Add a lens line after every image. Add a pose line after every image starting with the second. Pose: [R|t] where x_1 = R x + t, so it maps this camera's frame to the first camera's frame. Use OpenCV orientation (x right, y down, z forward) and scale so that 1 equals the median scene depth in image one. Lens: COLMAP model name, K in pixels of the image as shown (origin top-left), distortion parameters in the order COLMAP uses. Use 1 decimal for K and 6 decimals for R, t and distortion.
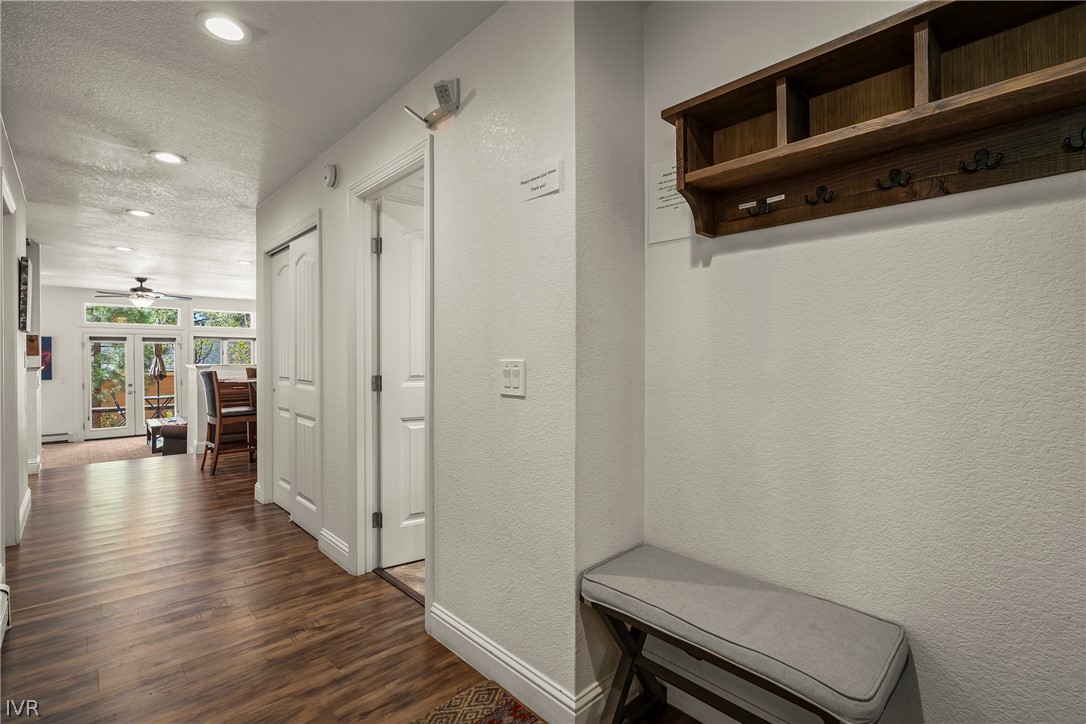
lens RADIAL K [[503.7, 0, 532.9], [0, 503.7, 364.2], [0, 0, 1]] dist [-0.002563, 0.000461]
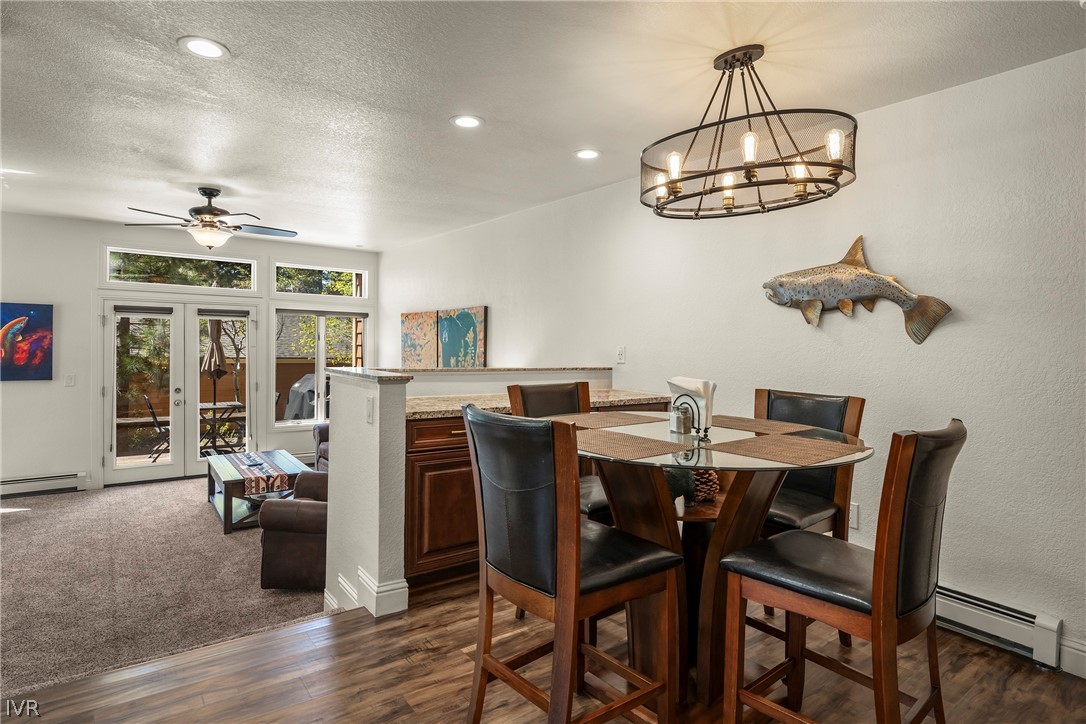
lens RADIAL K [[596.2, 0, 543.0], [0, 596.2, 362.0], [0, 0, 1]] dist [-0.001691, -0.000581]
pose [[0.994828, 0.023360, -0.098856, -0.298349], [-0.021931, 0.999639, 0.015519, -0.010588], [0.099183, -0.013271, 0.994981, 0.339857]]
